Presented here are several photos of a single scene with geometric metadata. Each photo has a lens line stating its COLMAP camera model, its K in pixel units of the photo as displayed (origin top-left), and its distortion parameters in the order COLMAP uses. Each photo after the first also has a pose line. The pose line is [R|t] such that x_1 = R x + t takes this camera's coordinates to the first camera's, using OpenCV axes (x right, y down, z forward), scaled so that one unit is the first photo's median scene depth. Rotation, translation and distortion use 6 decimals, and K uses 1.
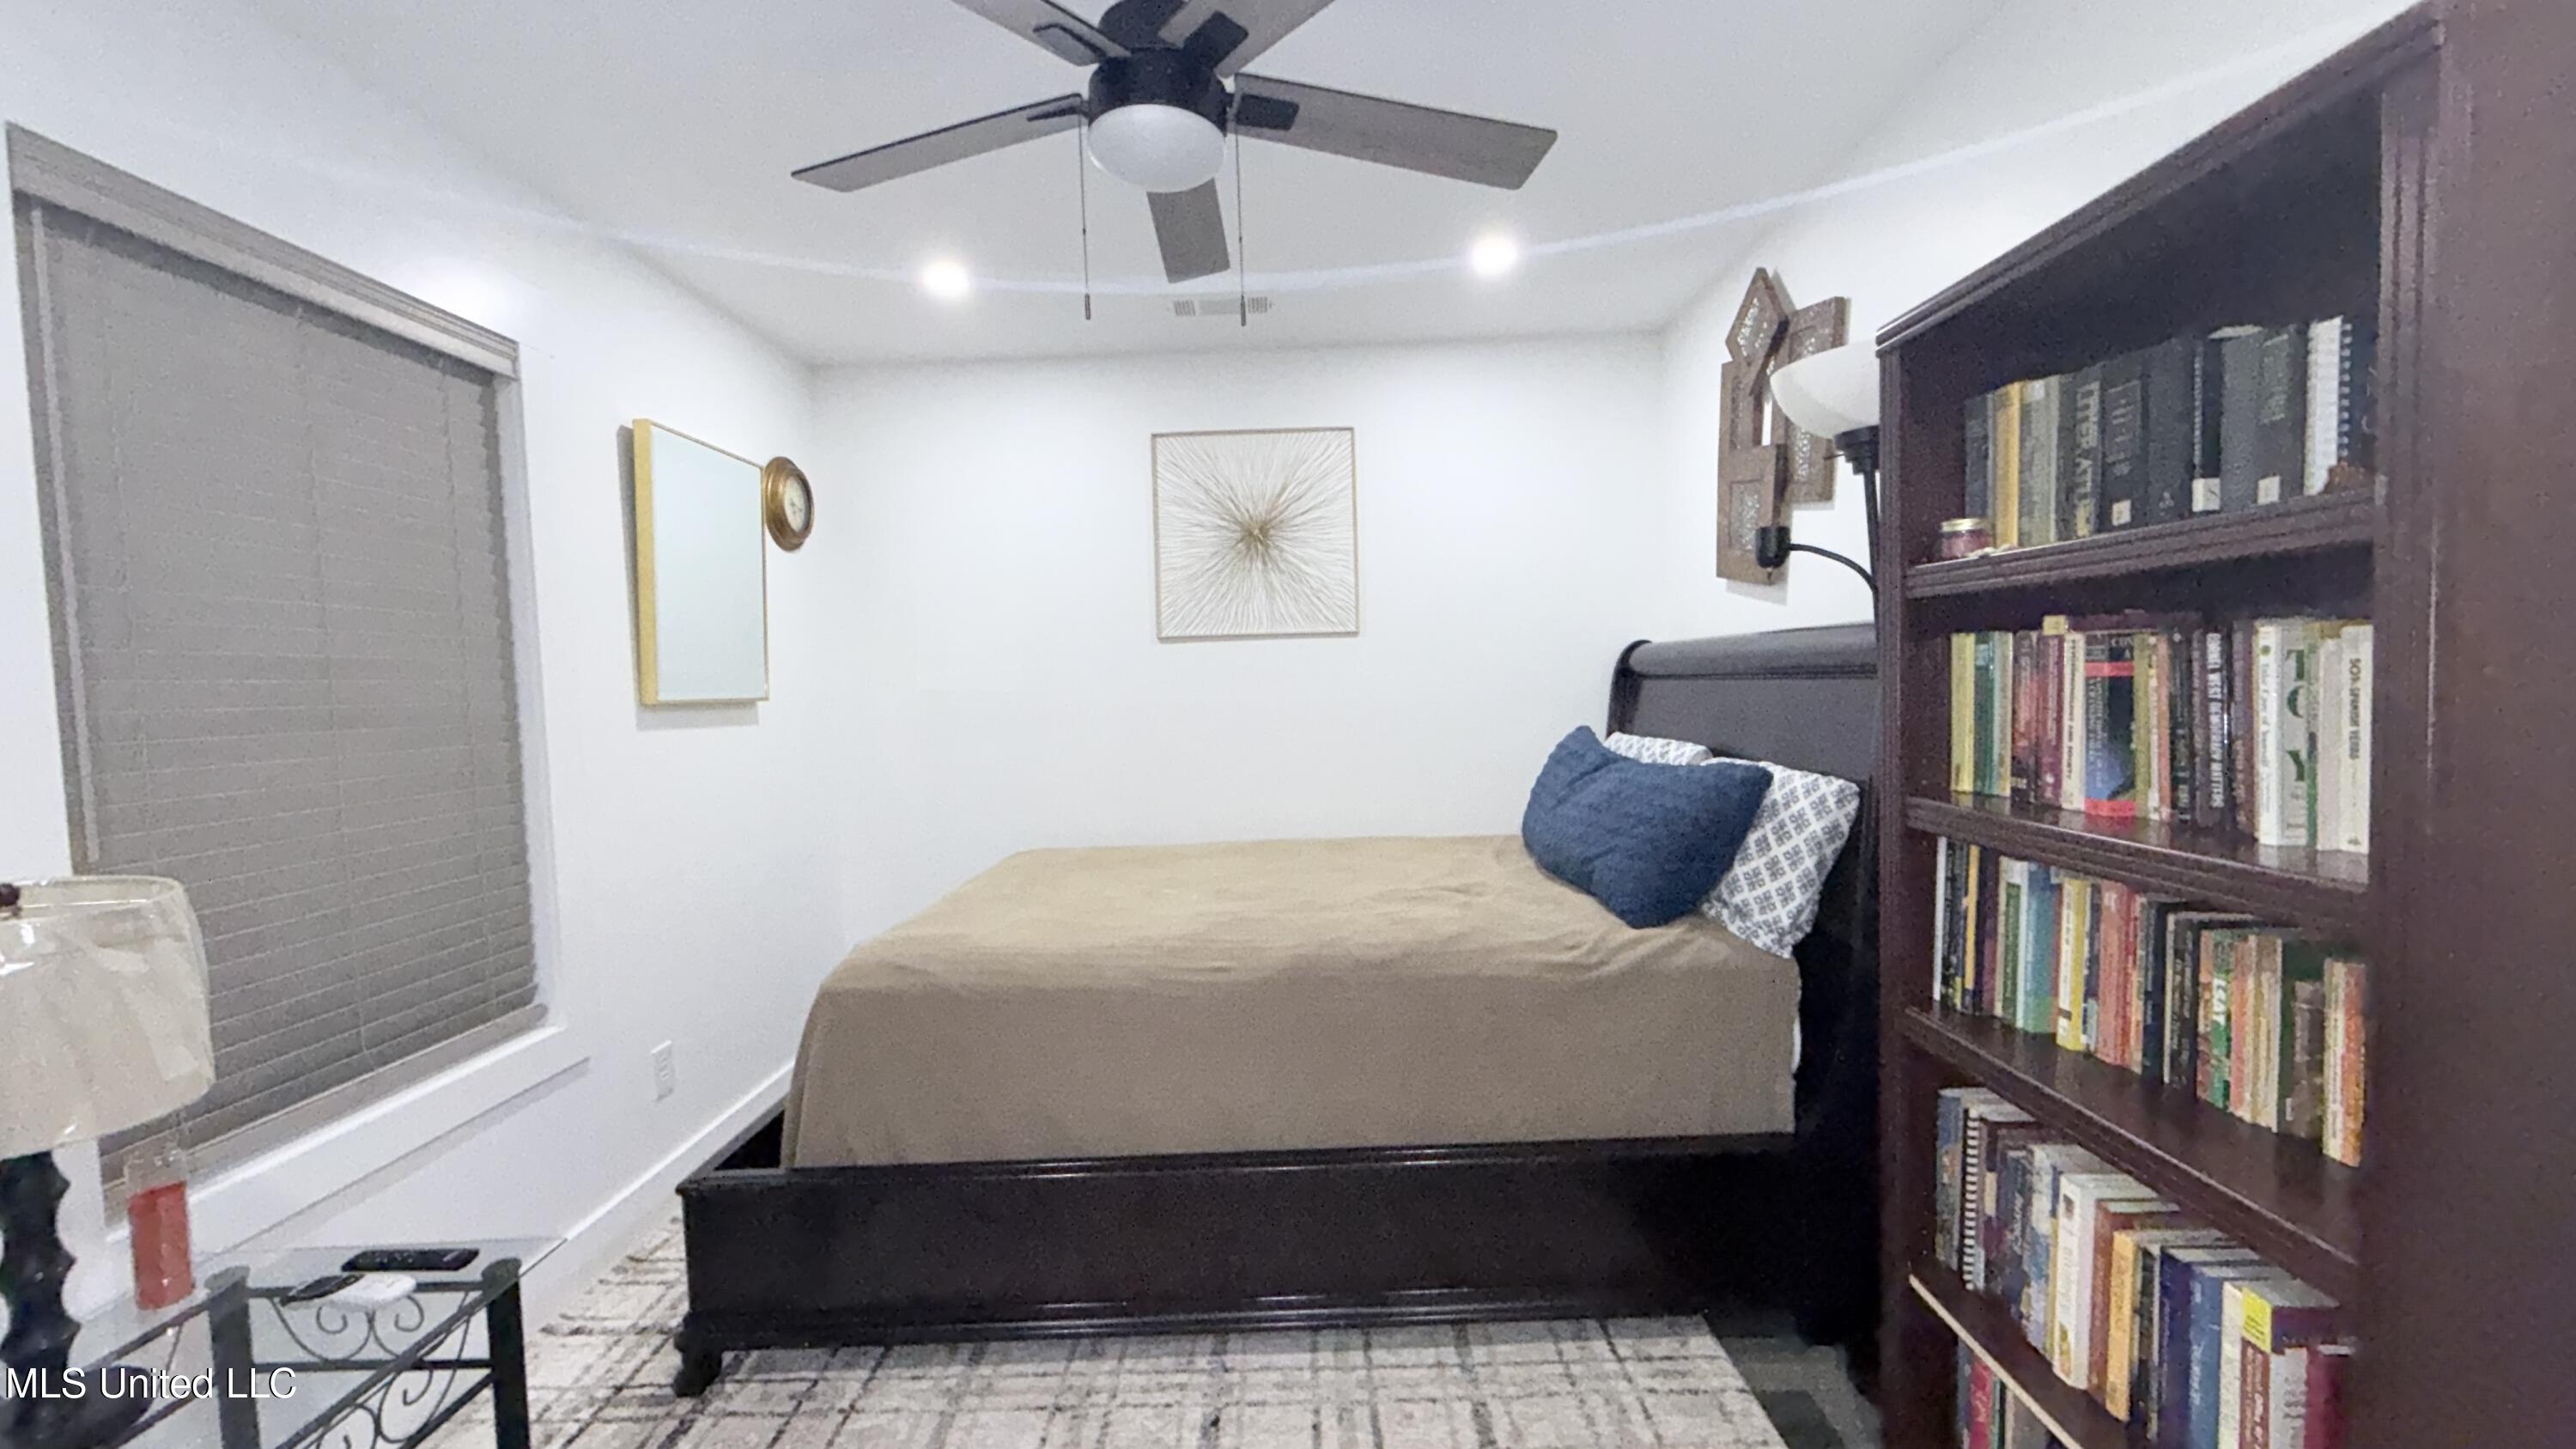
lens RADIAL K [[1027.3, 0, 1274.8], [0, 1027.3, 725.1], [0, 0, 1]] dist [-0.002724, 0.001277]
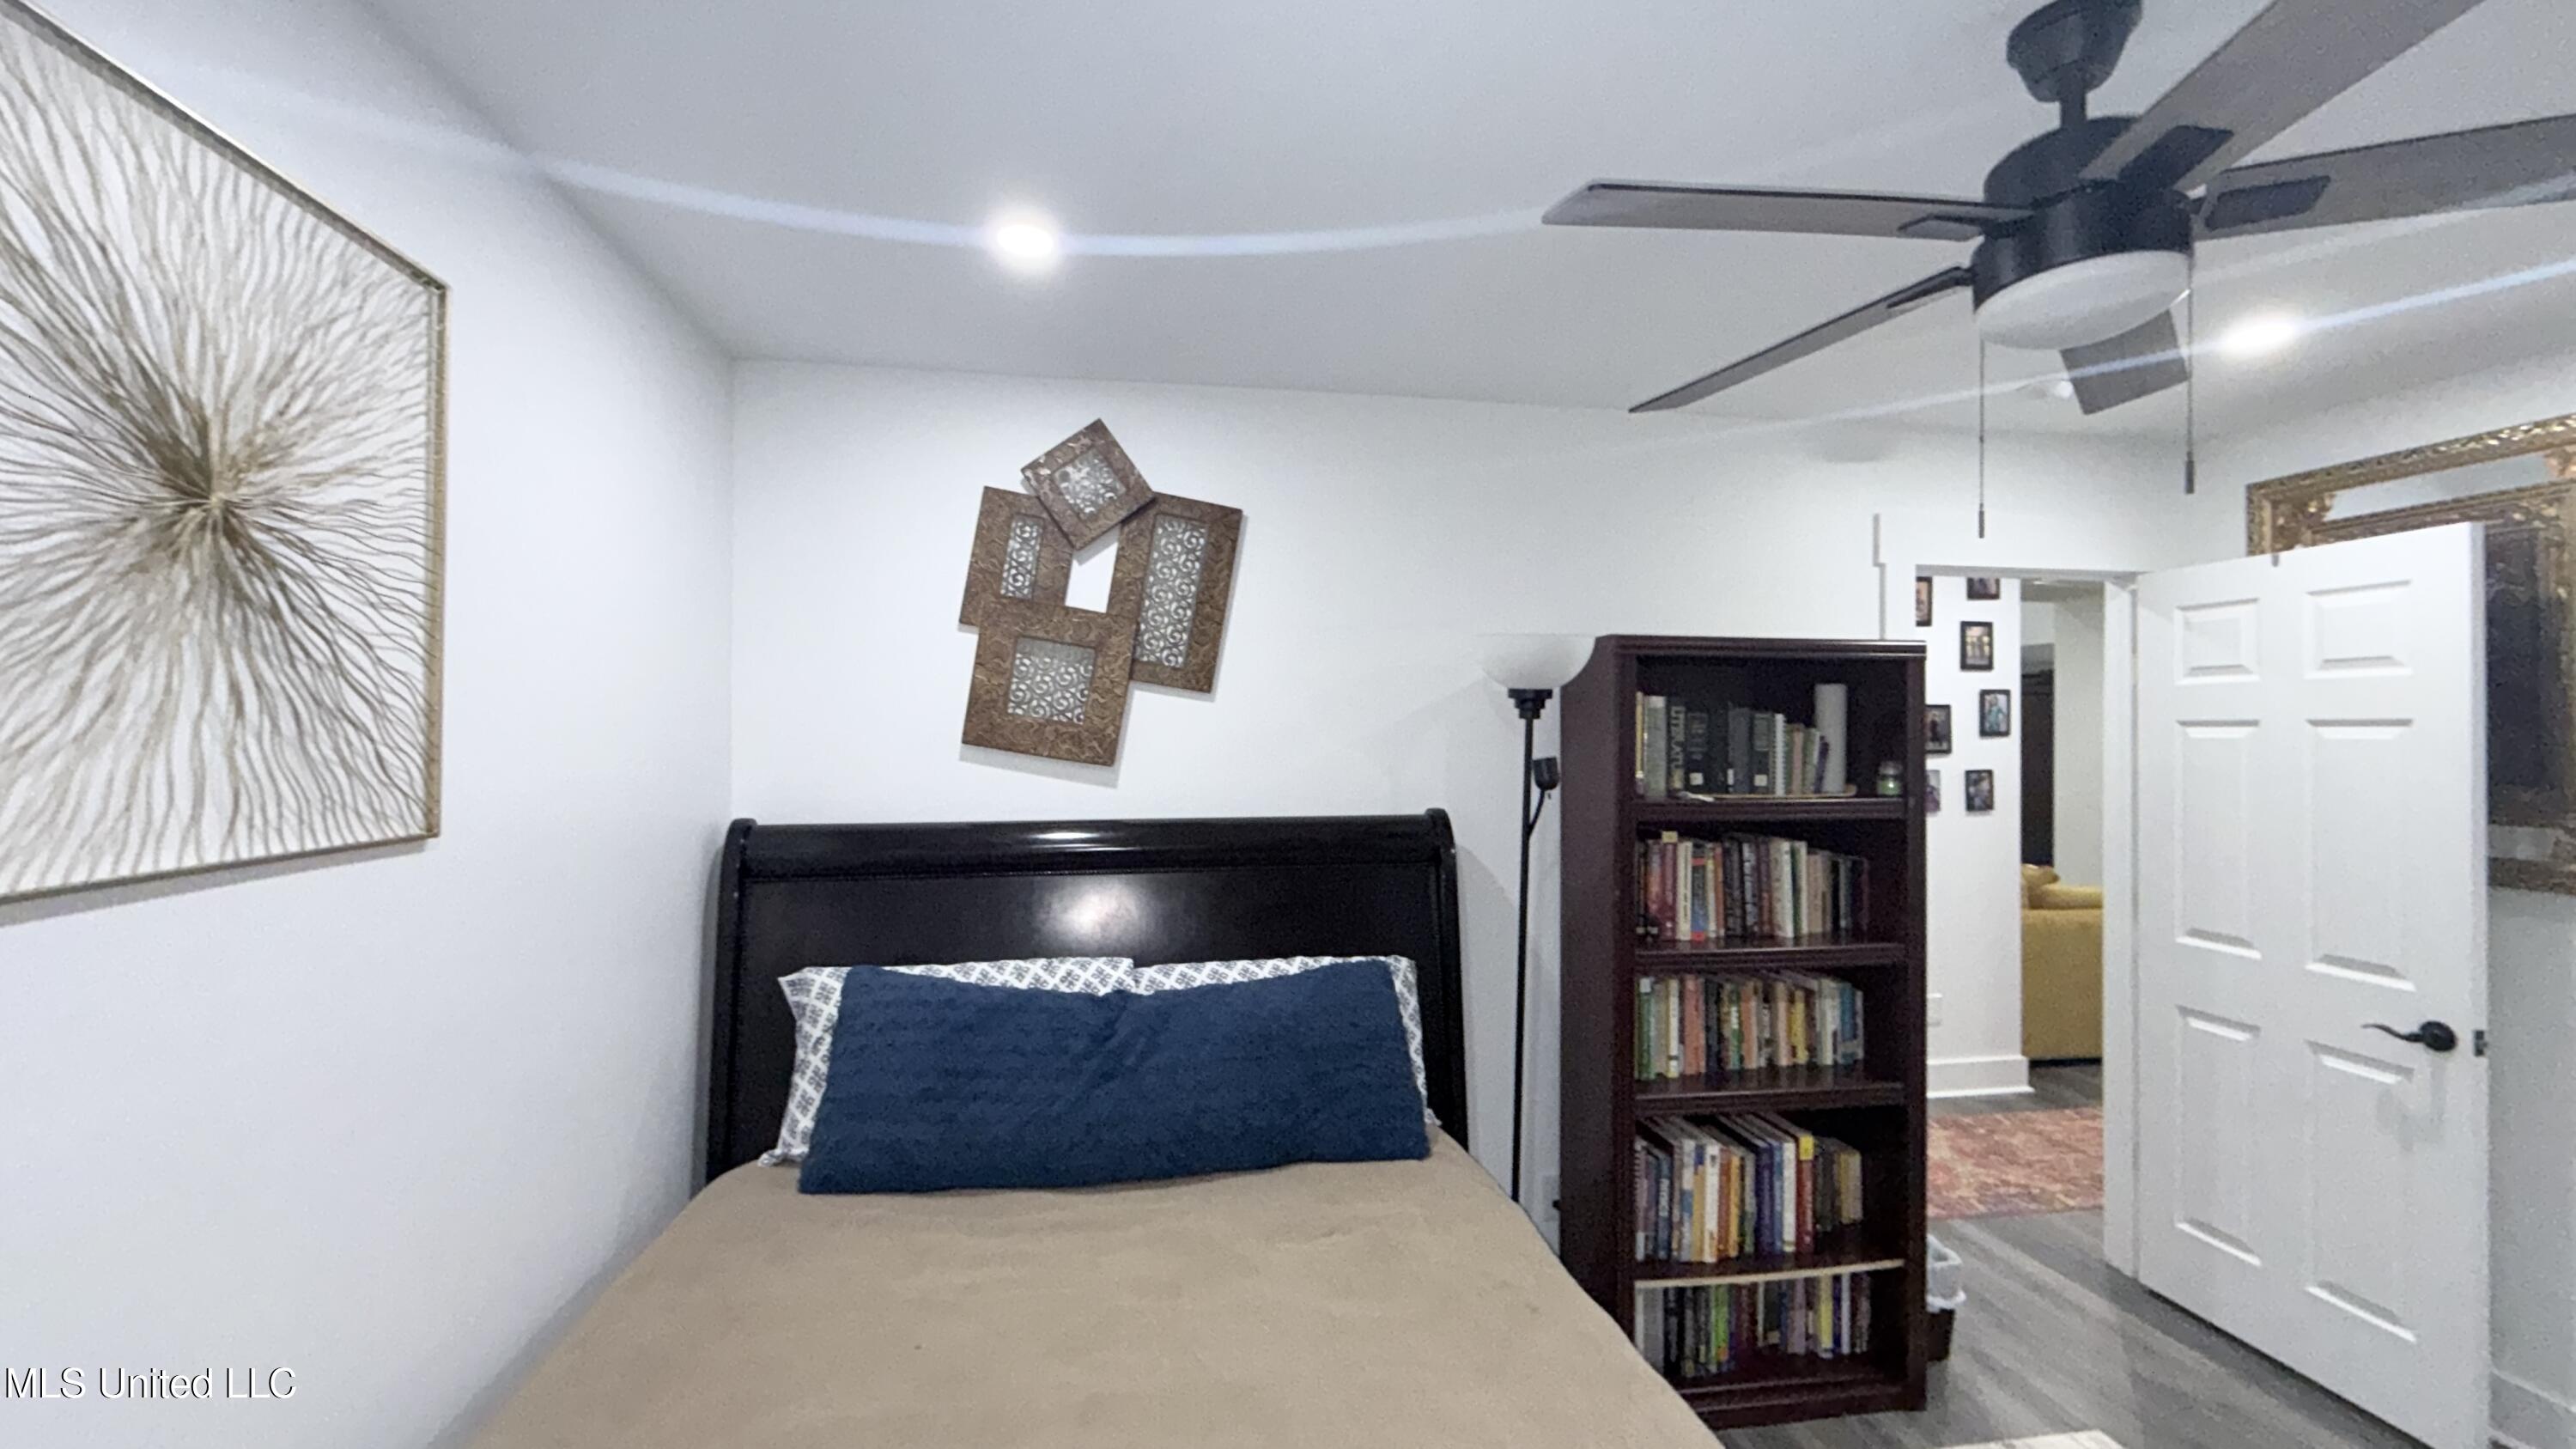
lens RADIAL K [[1027.3, 0, 1298.4], [0, 1027.3, 718.2], [0, 0, 1]] dist [-0.002724, 0.001277]
pose [[-0.193783, 0.048155, 0.979862, -0.648229], [0.048712, 0.998035, -0.039414, -0.197686], [-0.979834, 0.040093, -0.195748, 1.477921]]
